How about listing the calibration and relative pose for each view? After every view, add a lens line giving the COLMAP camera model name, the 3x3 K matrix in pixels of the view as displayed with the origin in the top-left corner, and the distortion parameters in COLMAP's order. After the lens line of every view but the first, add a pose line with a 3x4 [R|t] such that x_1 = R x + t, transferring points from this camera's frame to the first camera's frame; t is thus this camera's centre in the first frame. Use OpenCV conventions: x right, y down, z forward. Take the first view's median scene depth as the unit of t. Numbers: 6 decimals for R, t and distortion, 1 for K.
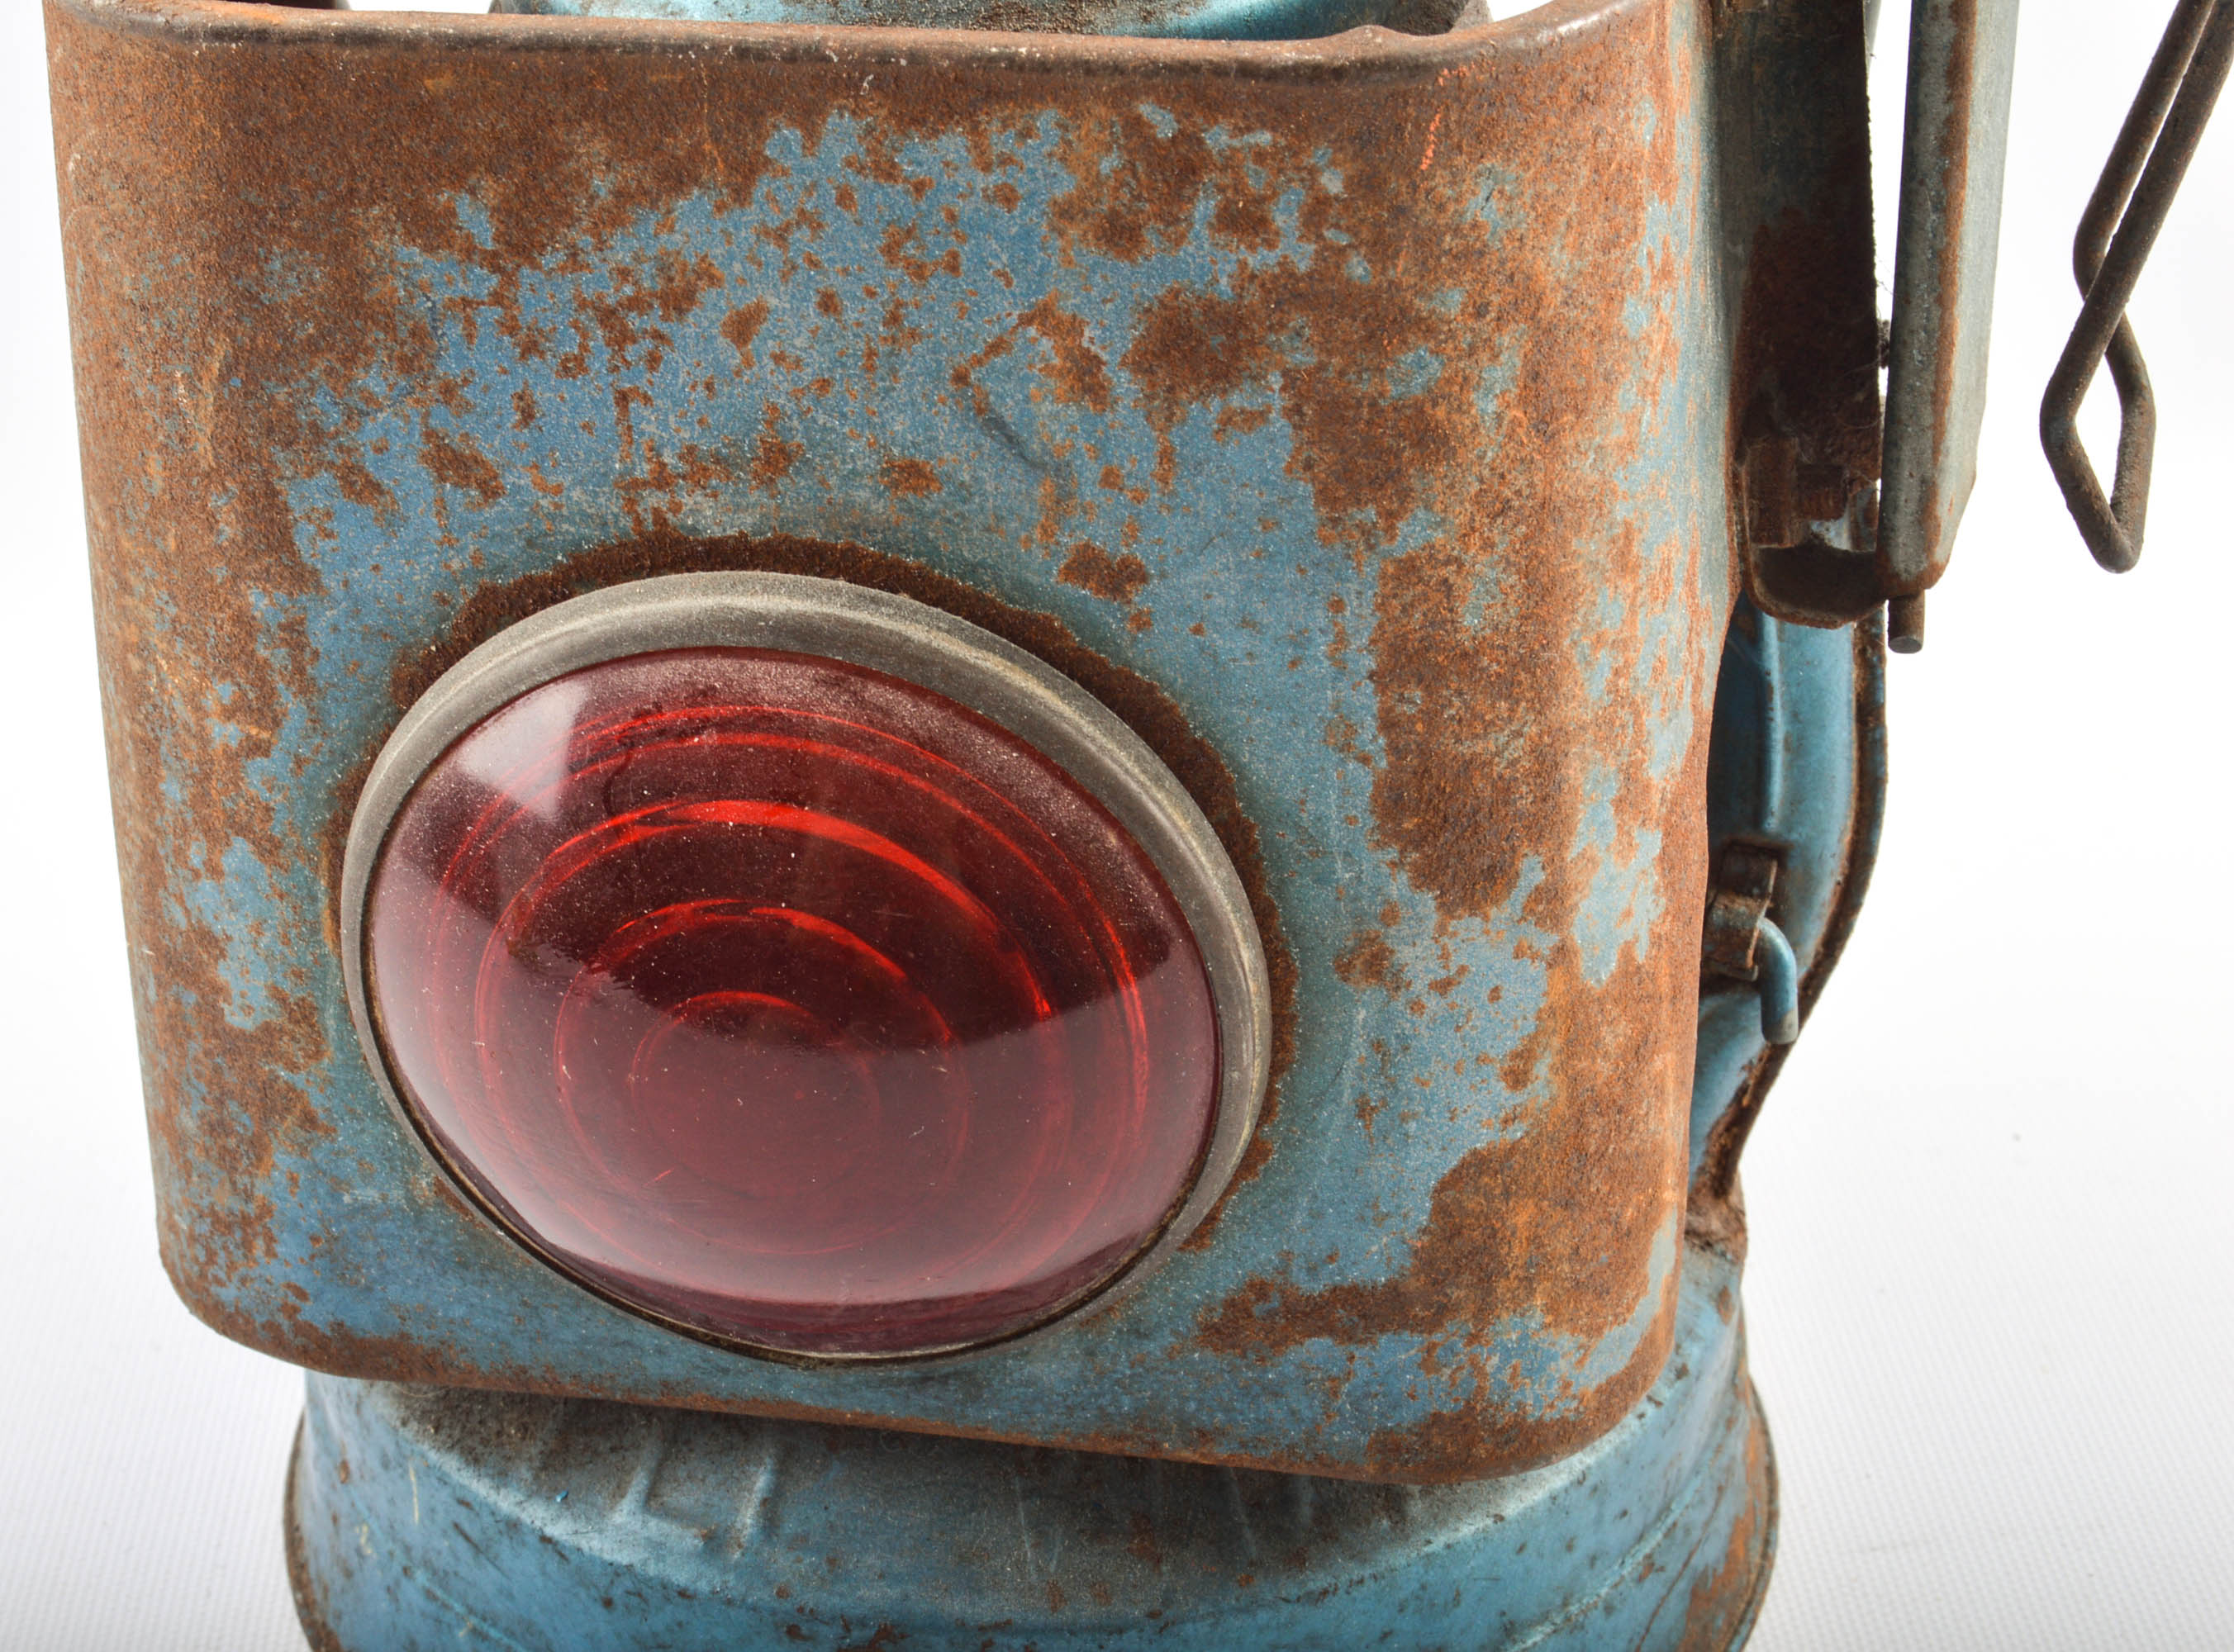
lens RADIAL K [[3206.2, 0, 1116.1], [0, 3206.2, 700.5], [0, 0, 1]] dist [0.004256, 0.020526]
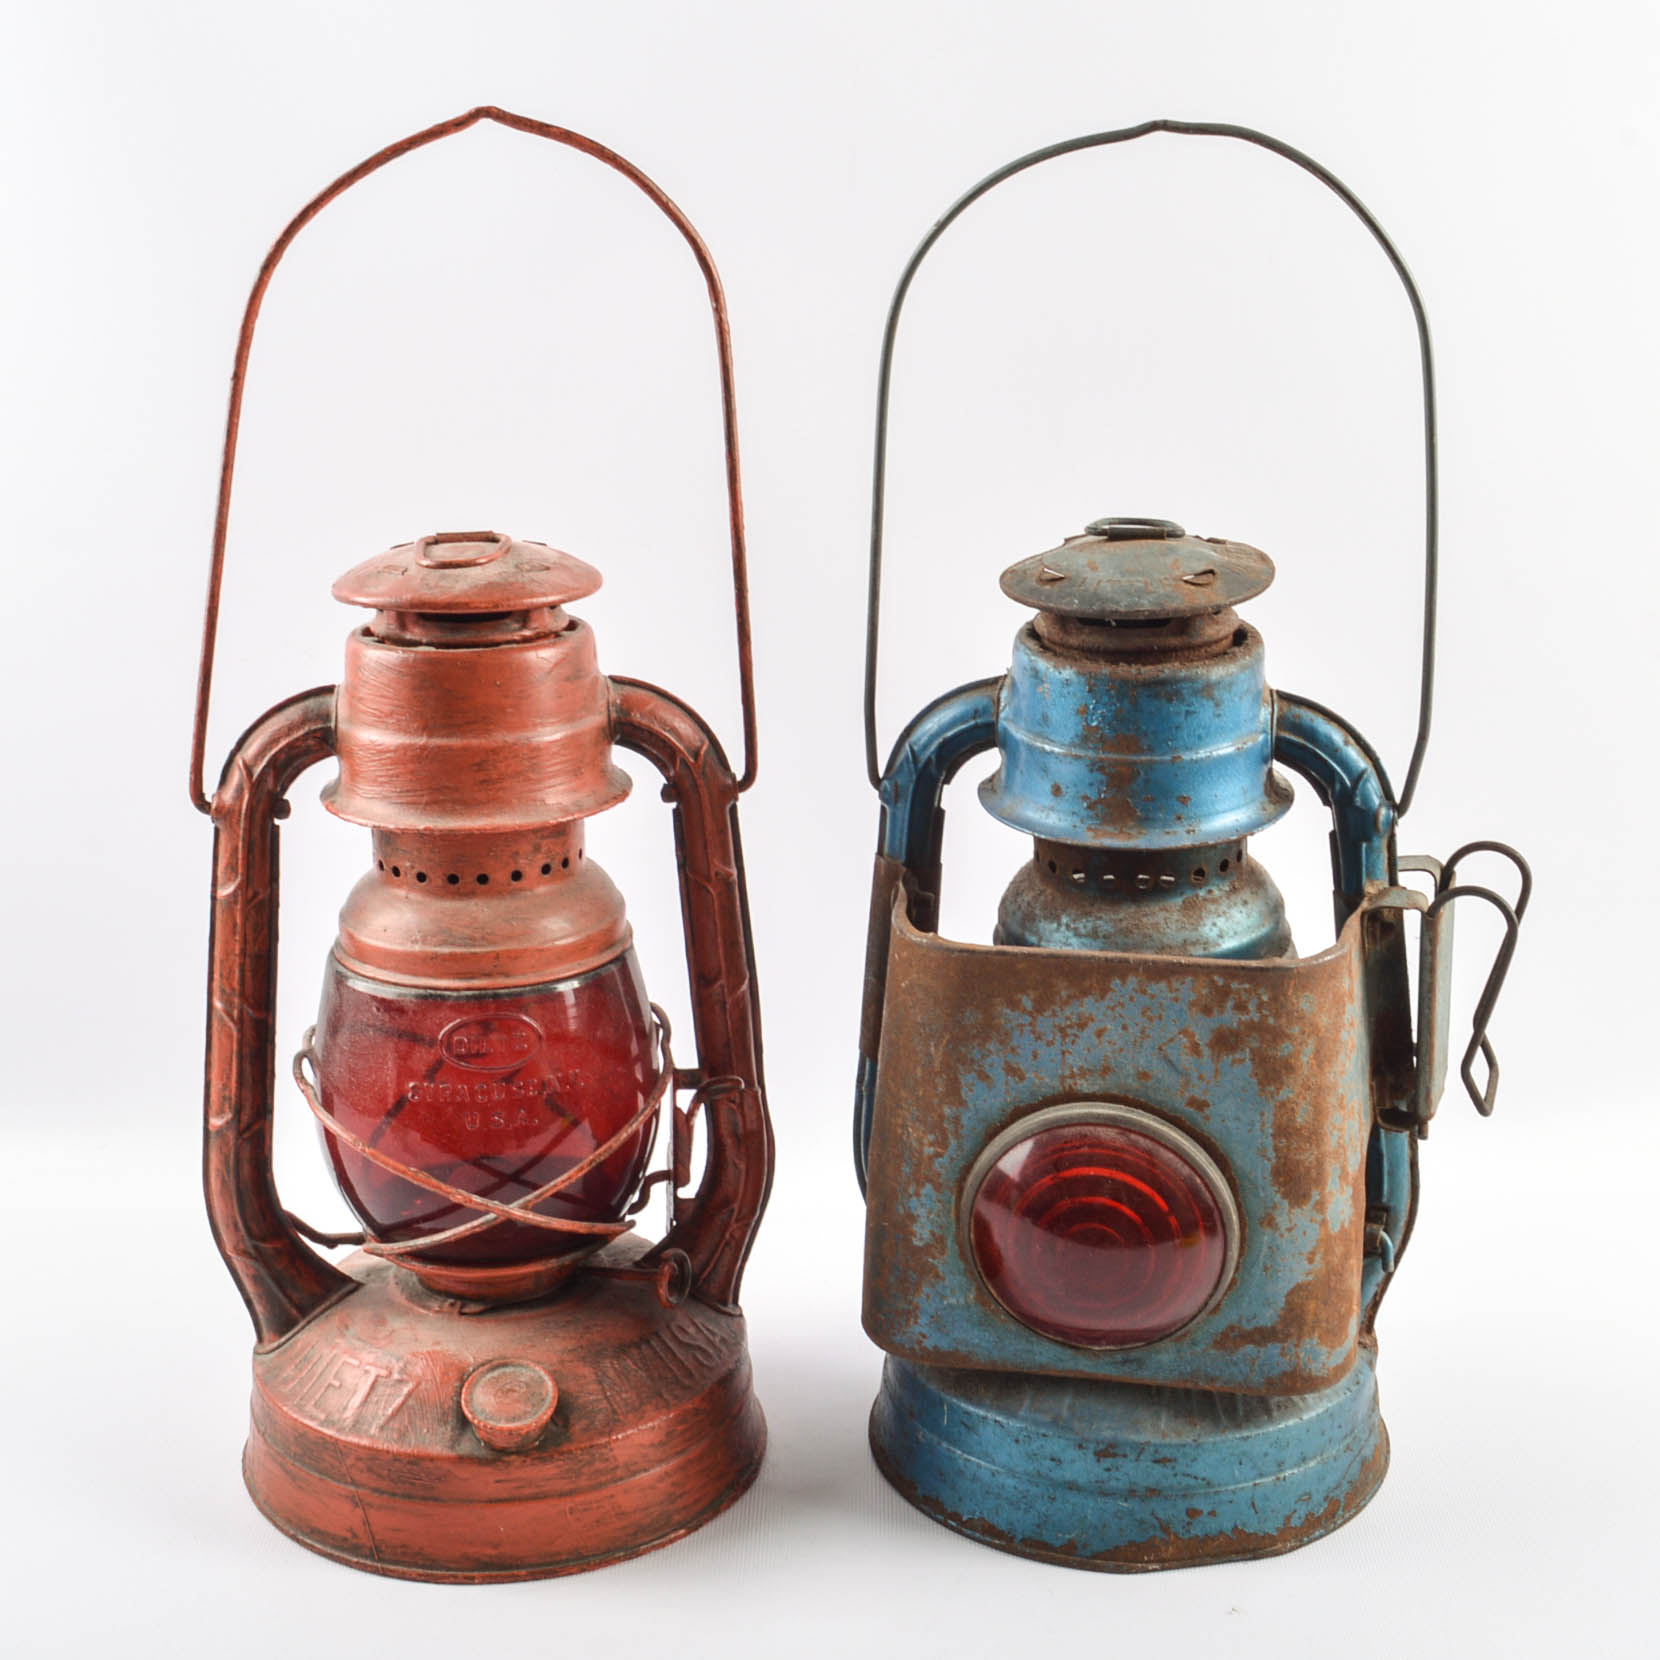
lens RADIAL K [[2625.1, 0, 875.0], [0, 2625.1, 833.3], [0, 0, 1]] dist [-0.043963, -0.094165]
pose [[0.999685, 0.023112, 0.009795, -0.389909], [-0.020528, 0.977294, -0.210891, 0.282770], [-0.014446, 0.210623, 0.977461, -1.874665]]
